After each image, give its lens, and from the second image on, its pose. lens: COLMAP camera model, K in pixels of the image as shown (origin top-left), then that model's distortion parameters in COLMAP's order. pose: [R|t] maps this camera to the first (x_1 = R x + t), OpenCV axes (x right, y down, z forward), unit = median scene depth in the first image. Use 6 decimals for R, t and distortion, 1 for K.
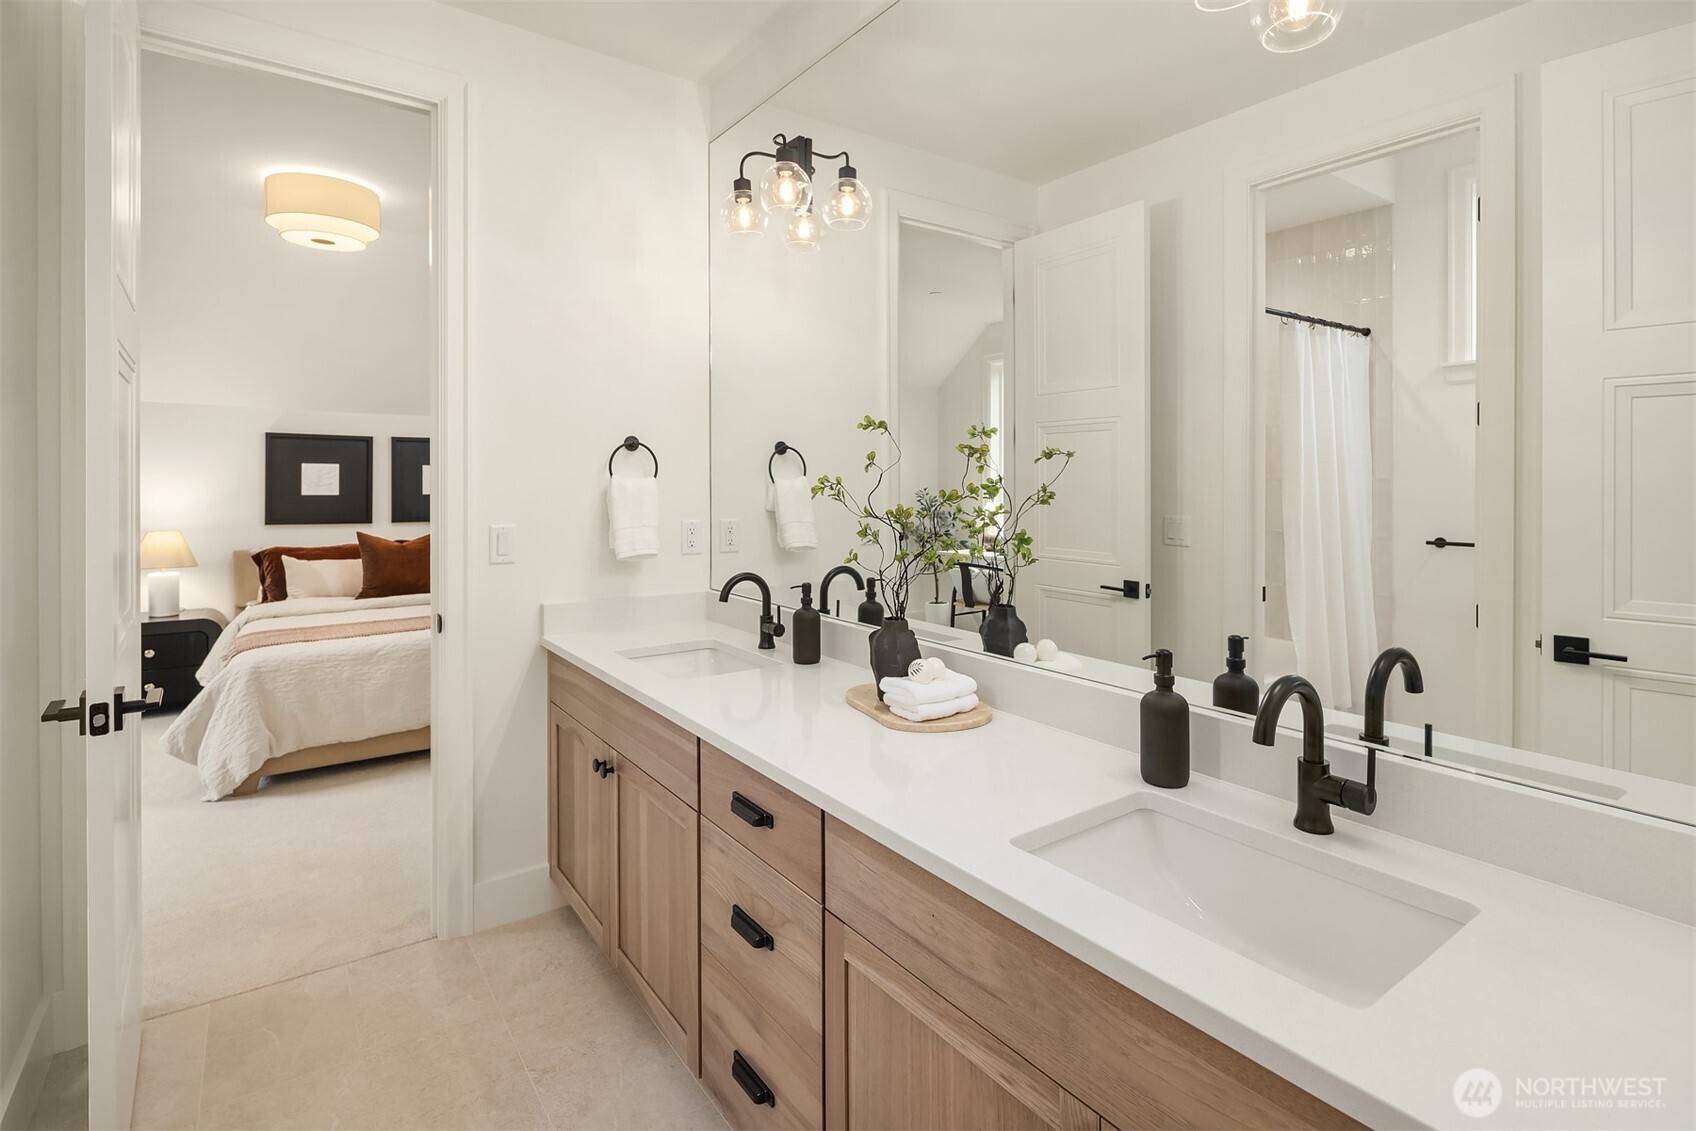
lens RADIAL K [[817.6, 0, 848.0], [0, 817.6, 565.5], [0, 0, 1]] dist [-0.002364, -0.000803]
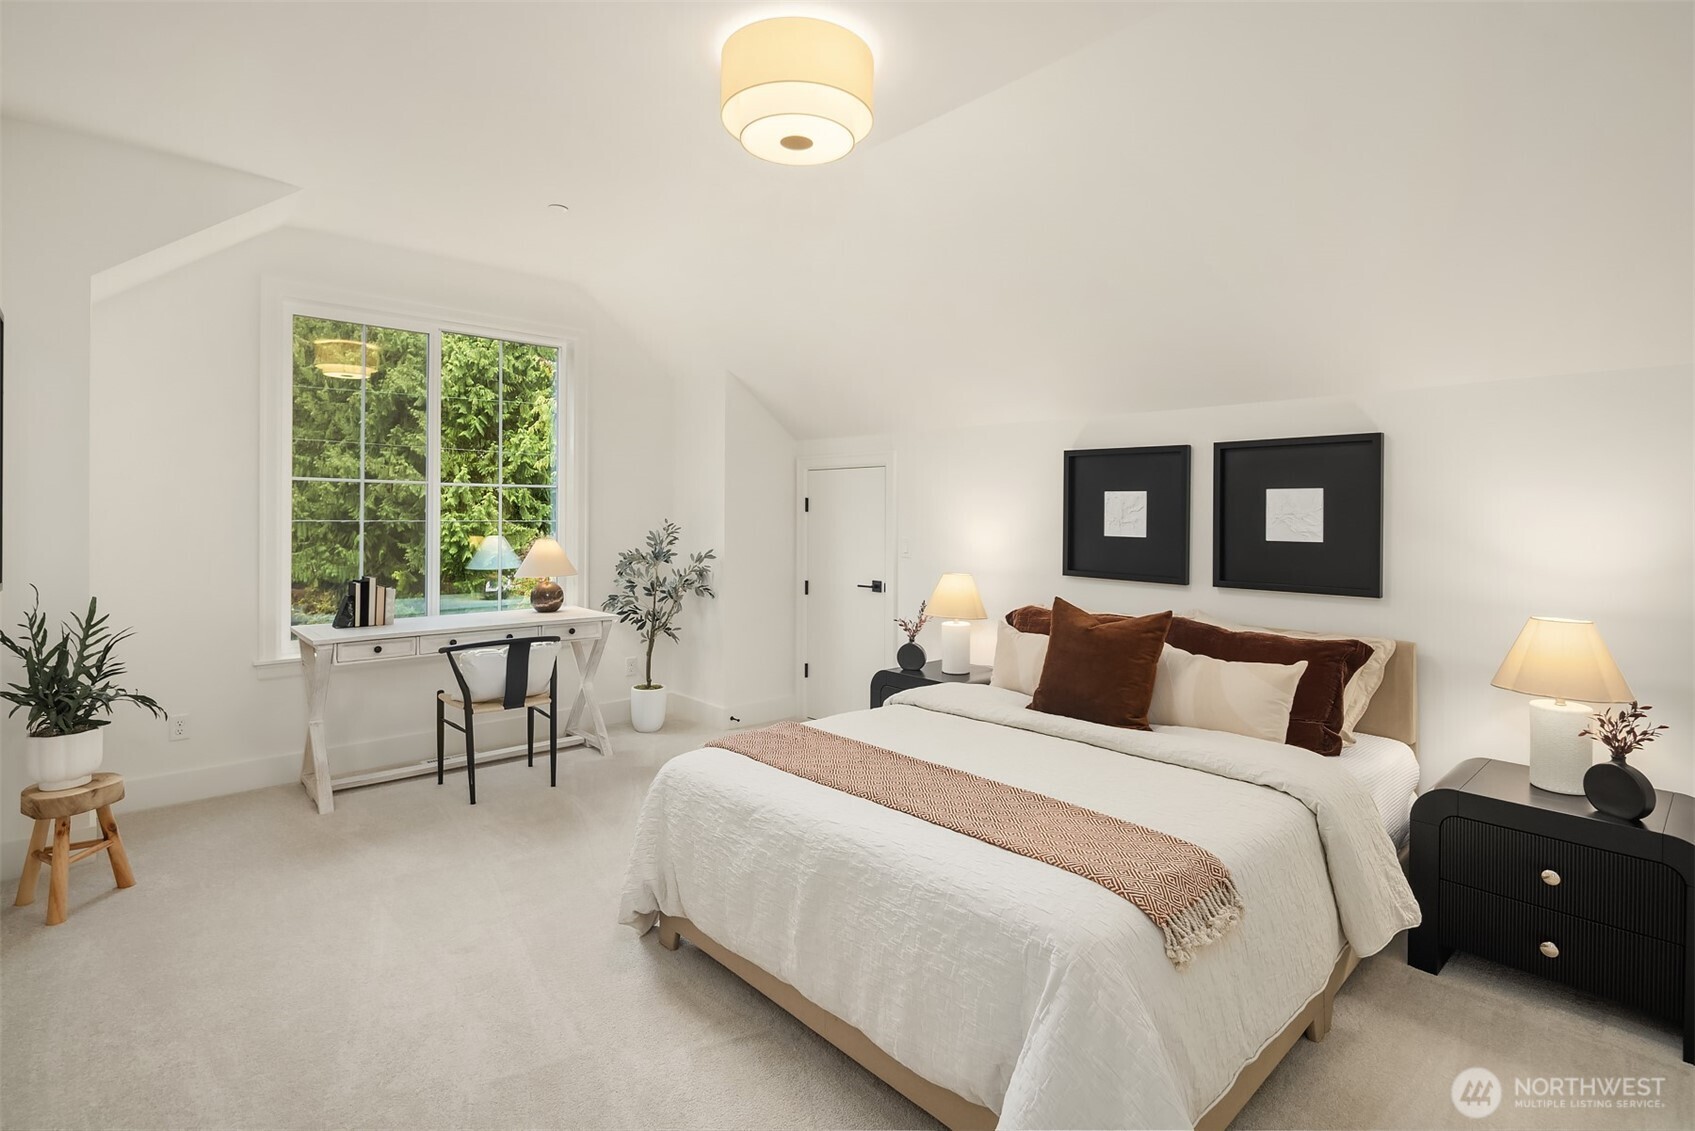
lens RADIAL K [[827.6, 0, 844.4], [0, 827.6, 507.0], [0, 0, 1]] dist [-0.000409, -0.000155]
pose [[0.087524, -0.001560, -0.996161, 0.017983], [-0.099523, 0.994982, -0.010303, -0.081632], [0.991178, 0.100043, 0.086929, 0.710770]]
